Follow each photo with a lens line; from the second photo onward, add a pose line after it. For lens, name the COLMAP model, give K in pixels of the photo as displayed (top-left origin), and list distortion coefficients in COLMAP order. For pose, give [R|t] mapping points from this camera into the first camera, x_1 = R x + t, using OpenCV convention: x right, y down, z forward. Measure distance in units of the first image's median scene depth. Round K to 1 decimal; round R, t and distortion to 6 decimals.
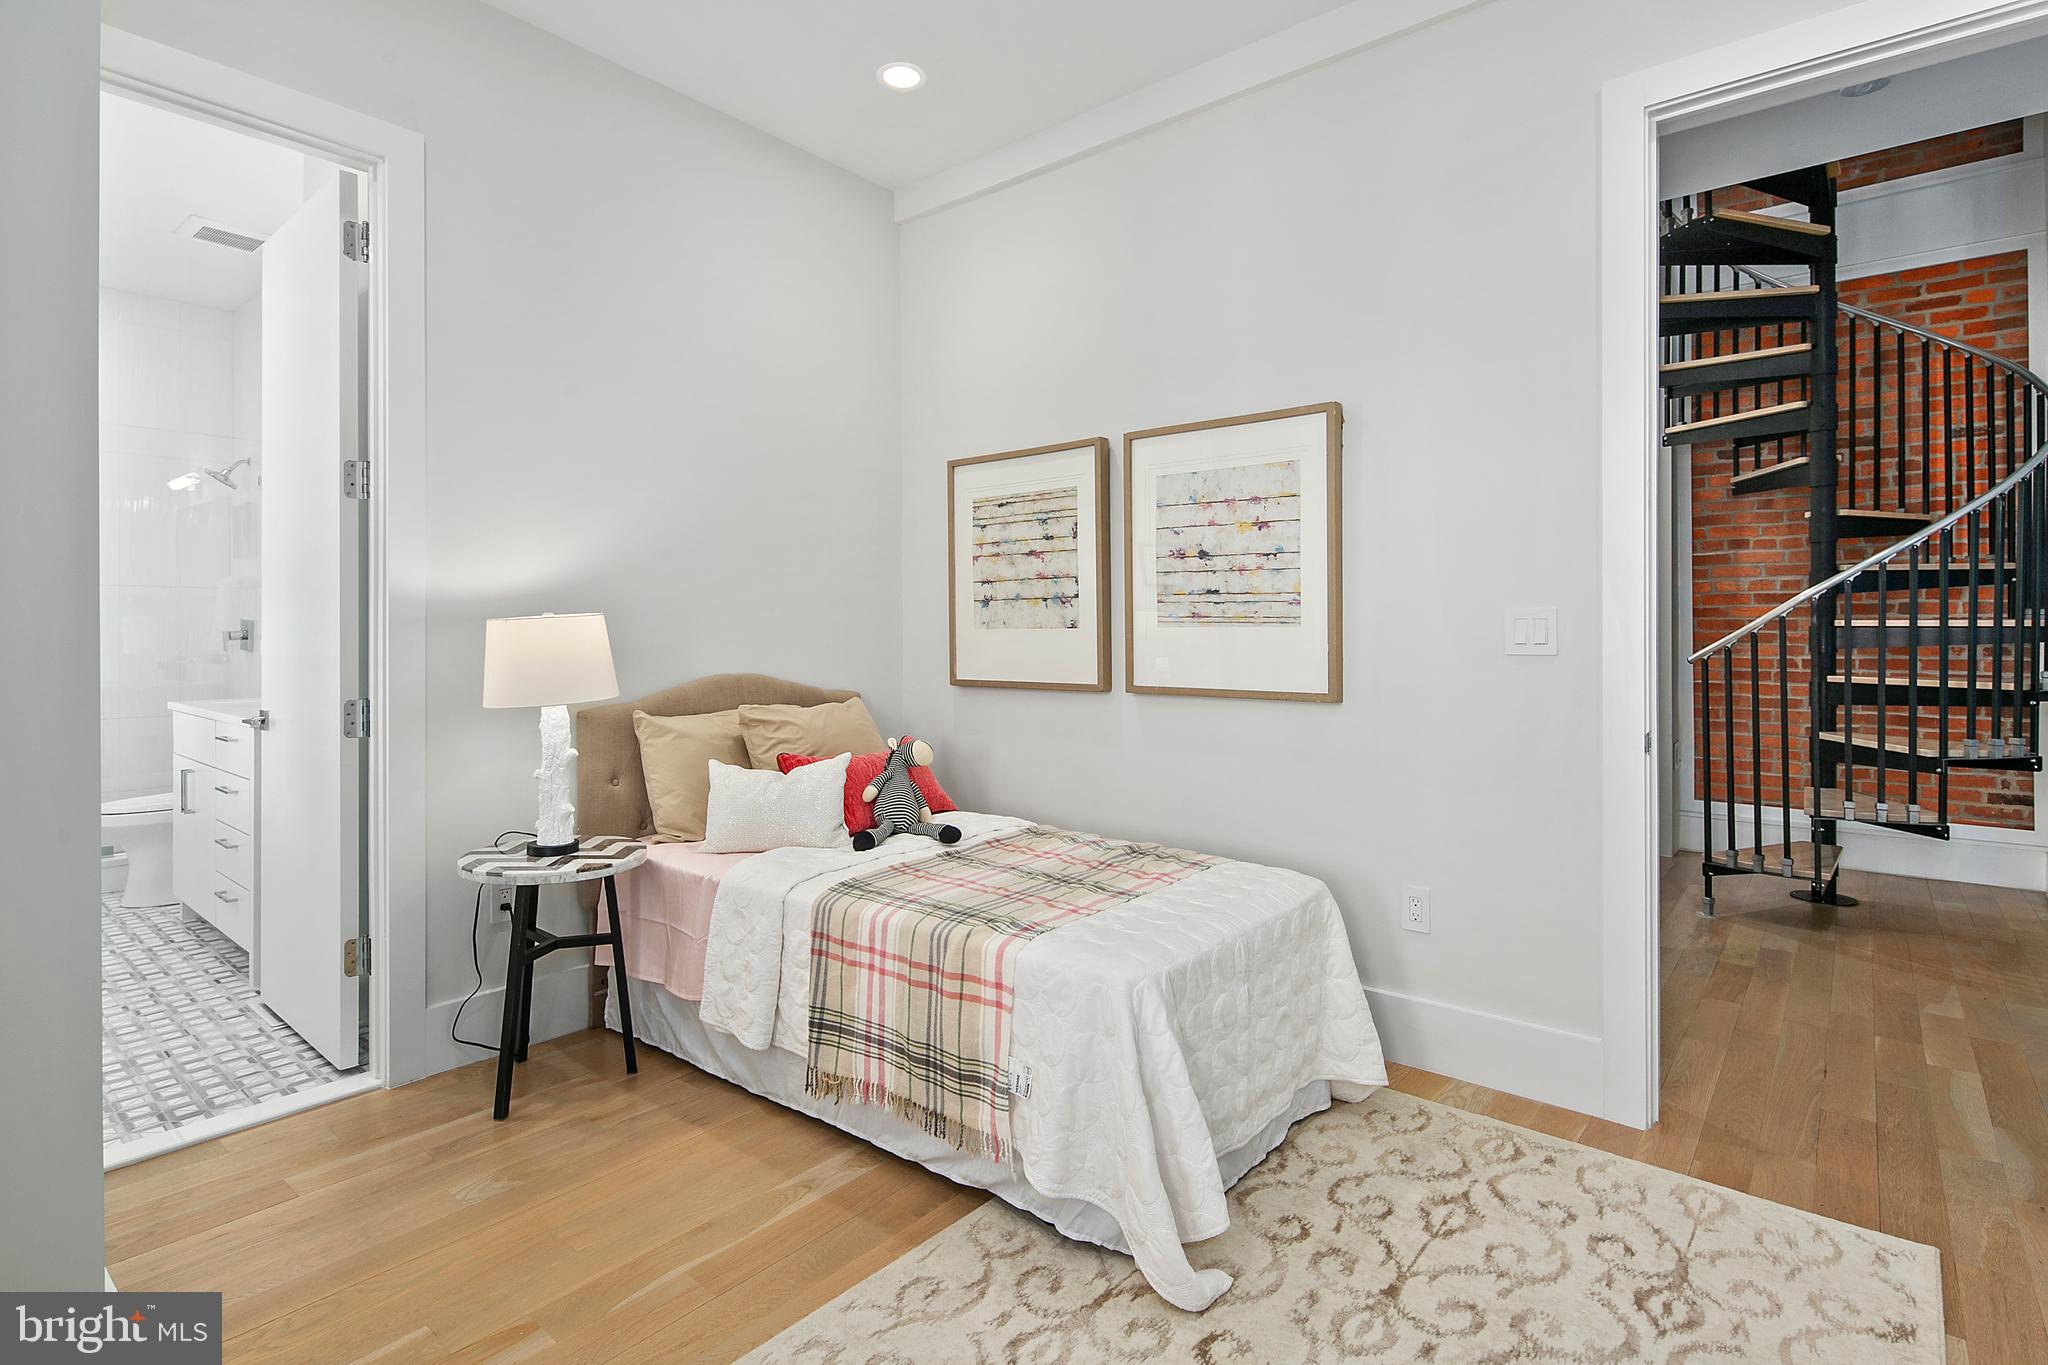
lens RADIAL K [[1000.5, 0, 1015.0], [0, 1000.5, 632.0], [0, 0, 1]] dist [0.003379, -0.002376]
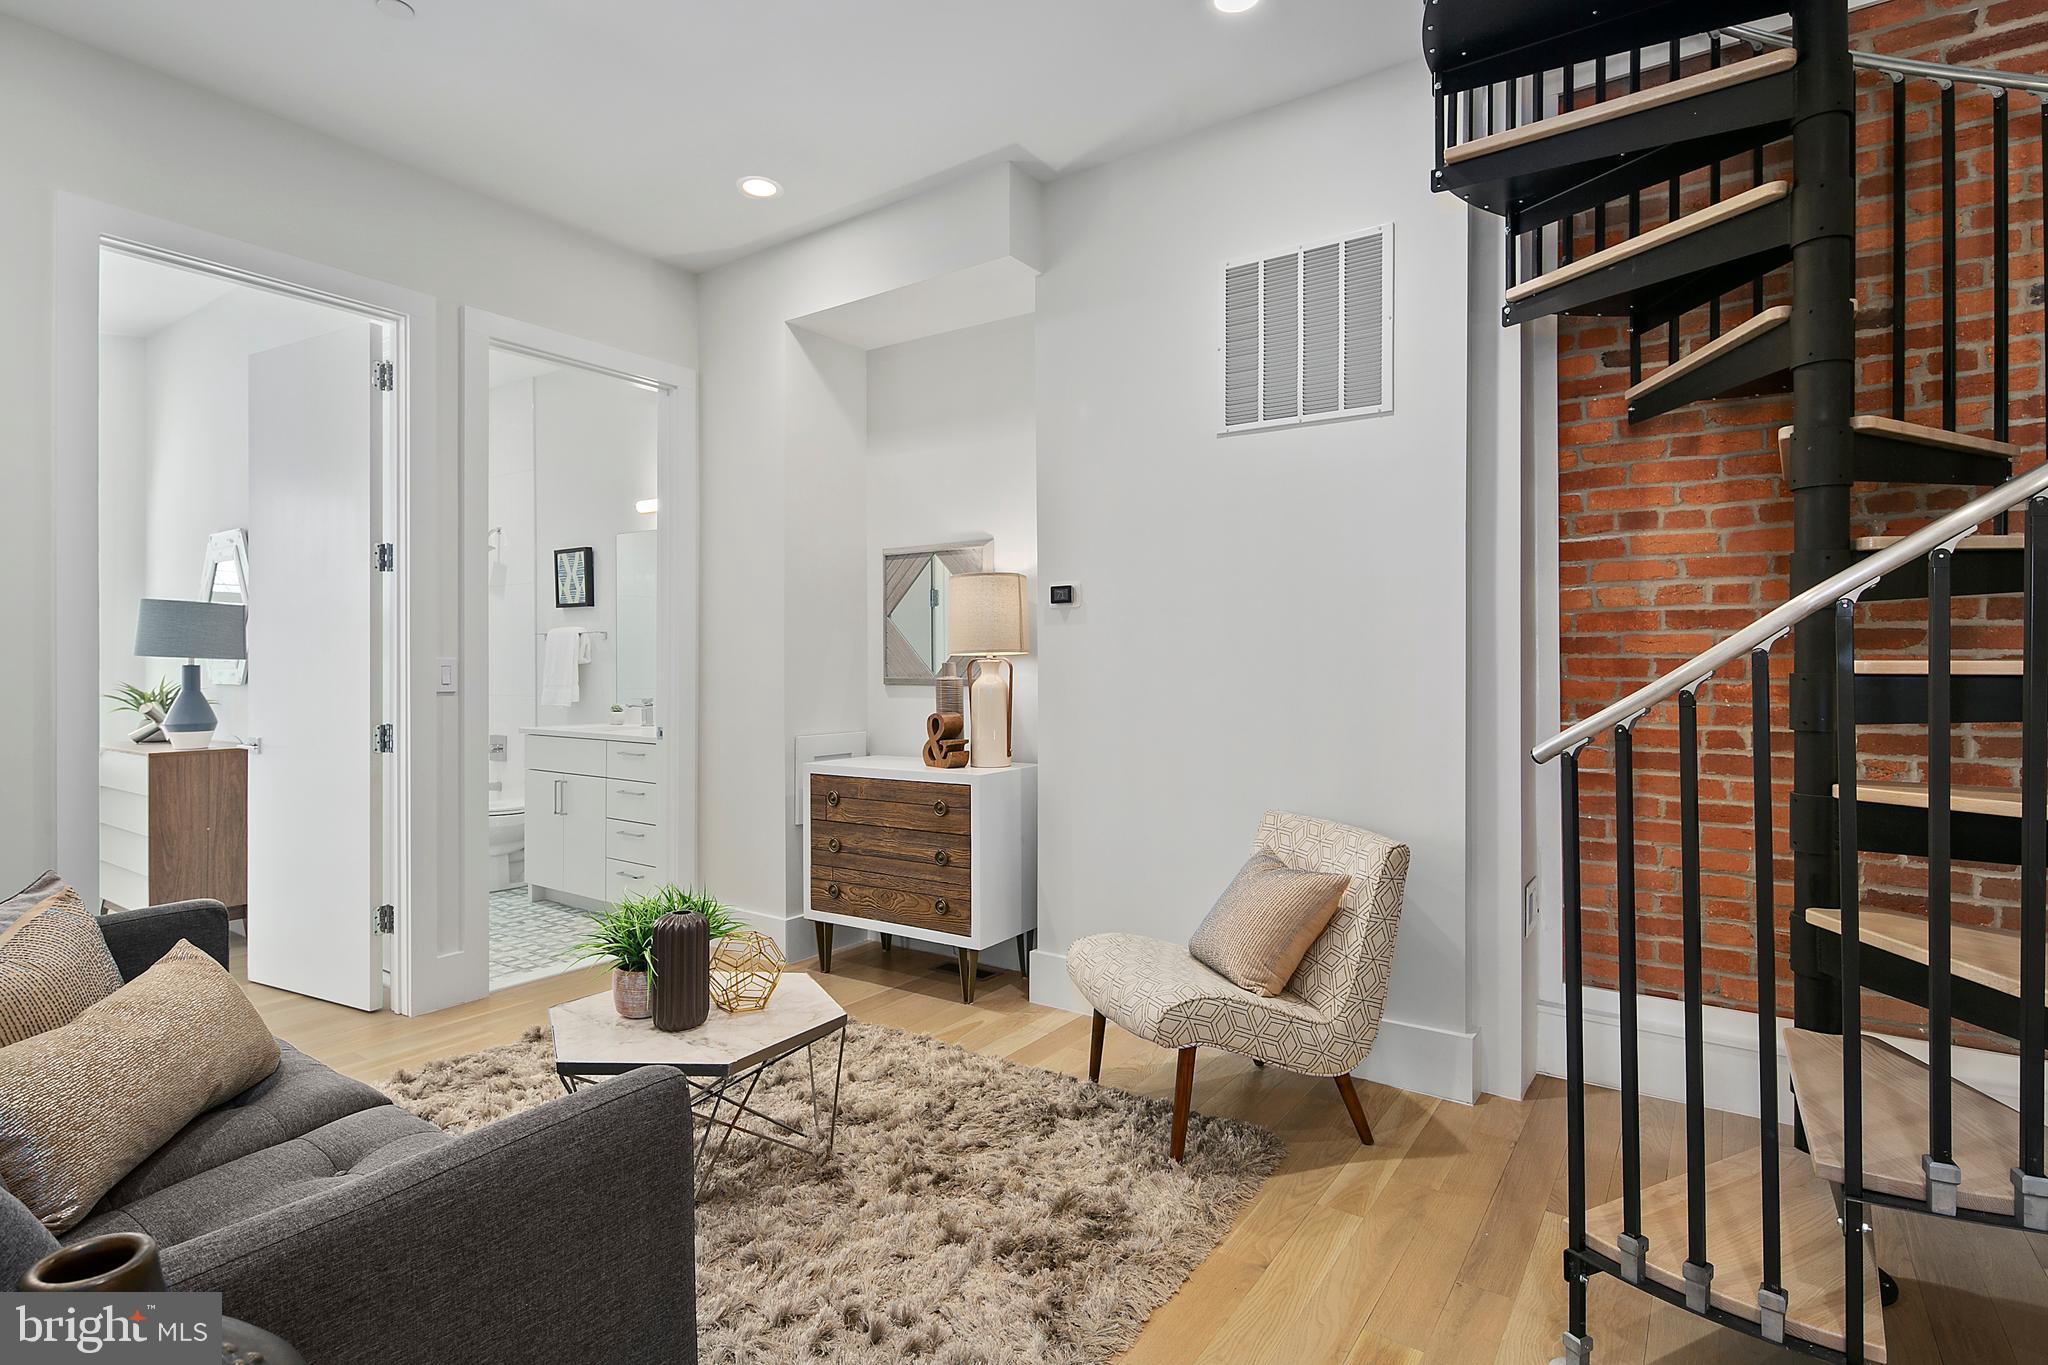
lens RADIAL K [[1000.5, 0, 997.0], [0, 1000.5, 663.6], [0, 0, 1]] dist [0.003379, -0.002376]
pose [[0.997620, 0.003877, 0.068845, 0.359170], [-0.004132, 0.999985, 0.003554, -0.010493], [-0.068830, -0.003830, 0.997621, 0.512310]]
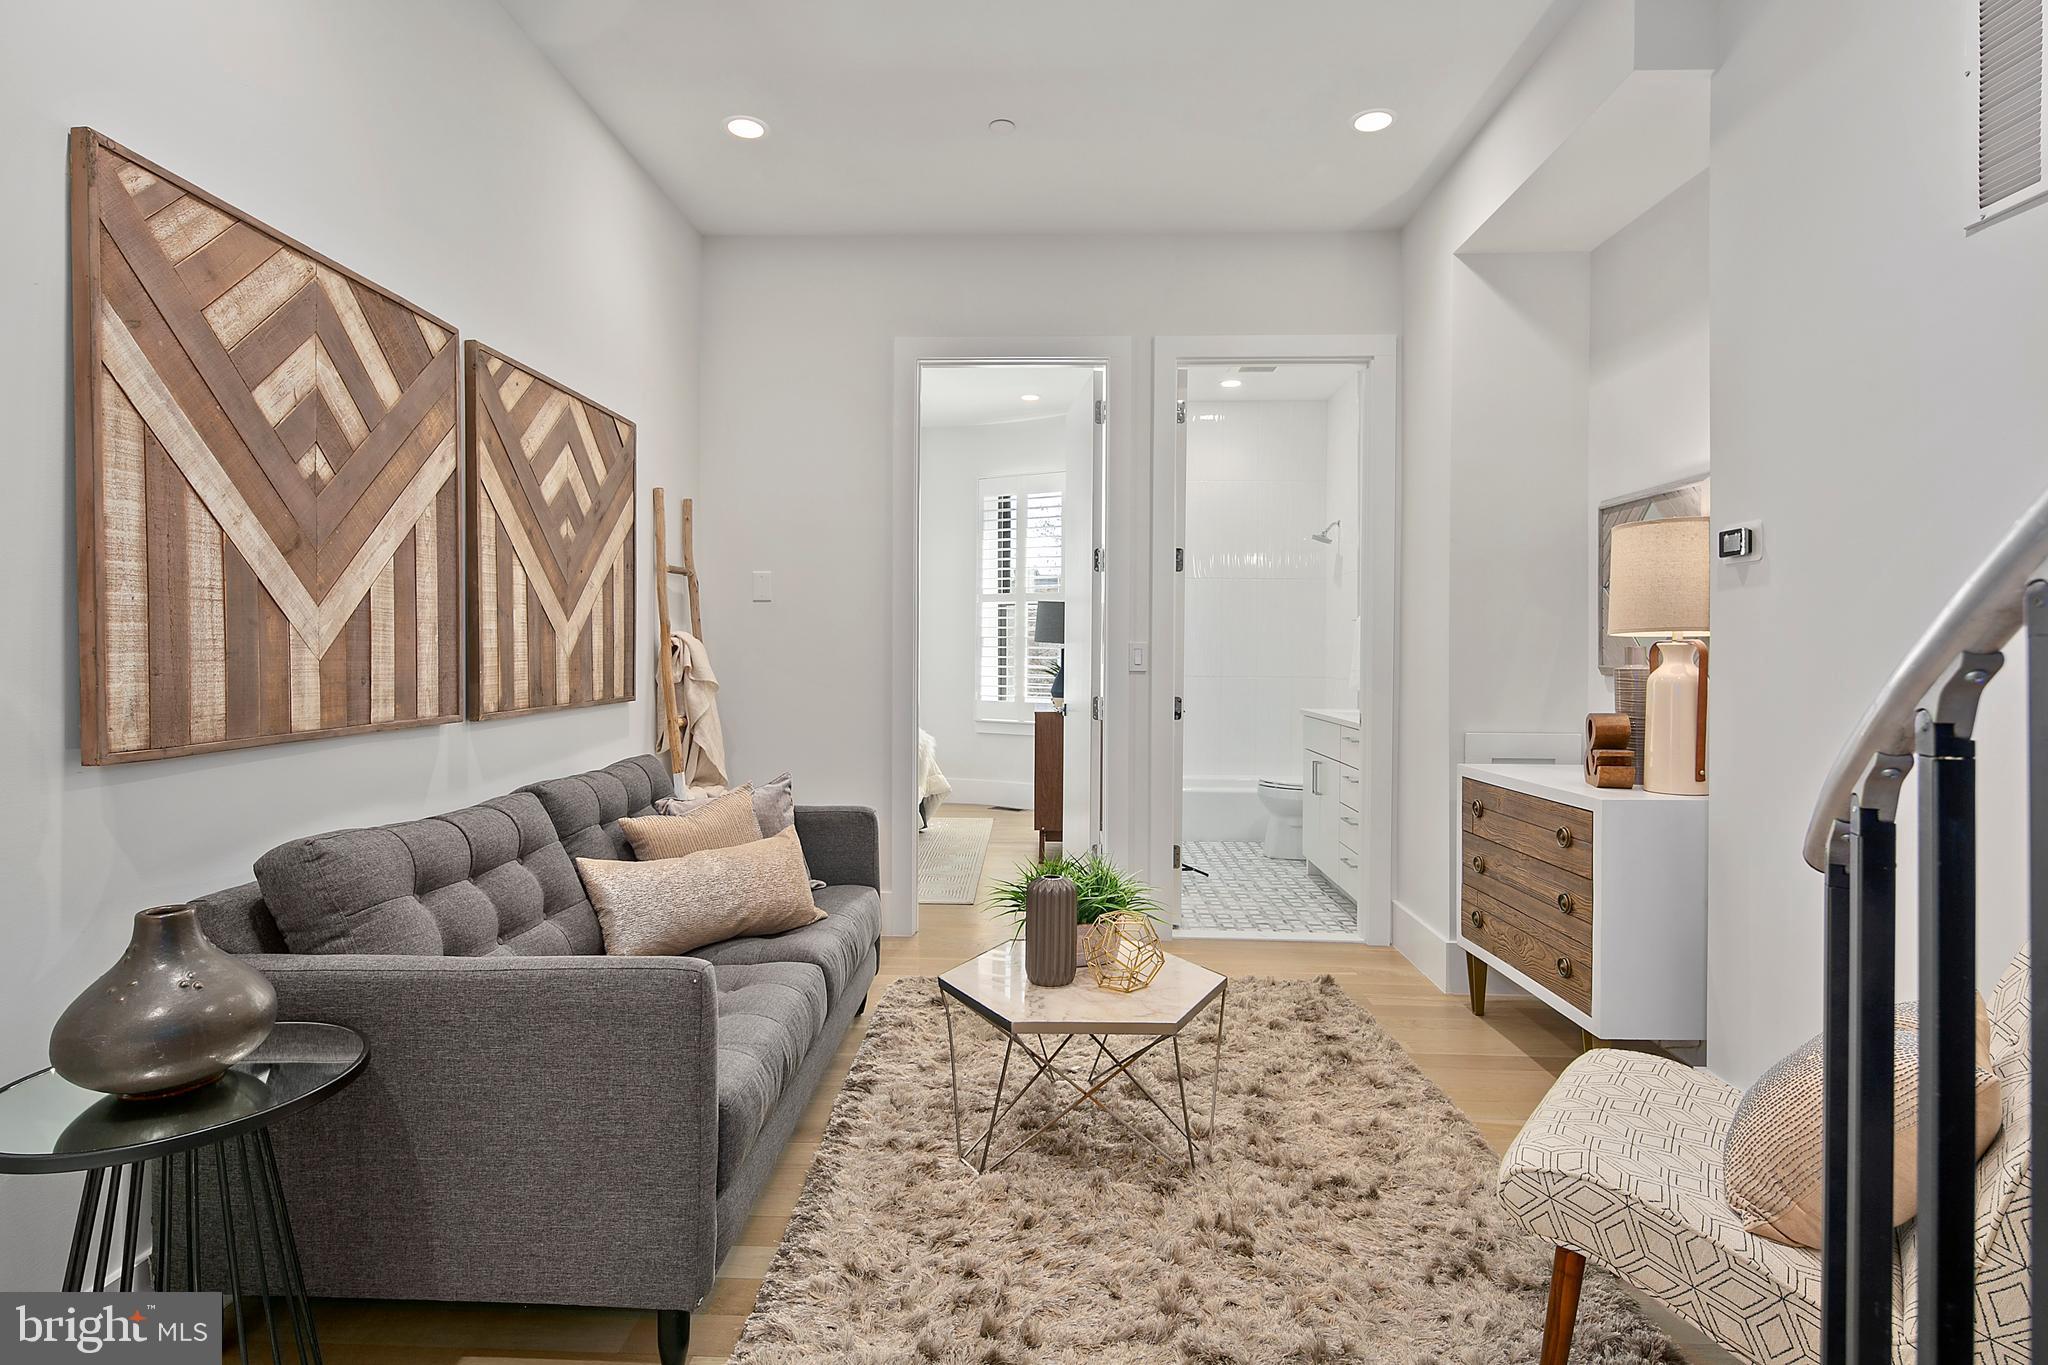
lens RADIAL K [[1000.5, 0, 1023.5], [0, 1000.5, 654.3], [0, 0, 1]] dist [0.003379, -0.002376]
pose [[0.617807, 0.010312, -0.786262, 0.694700], [-0.004253, 0.999943, 0.009773, -0.007137], [0.786318, -0.002694, 0.617816, 0.708836]]
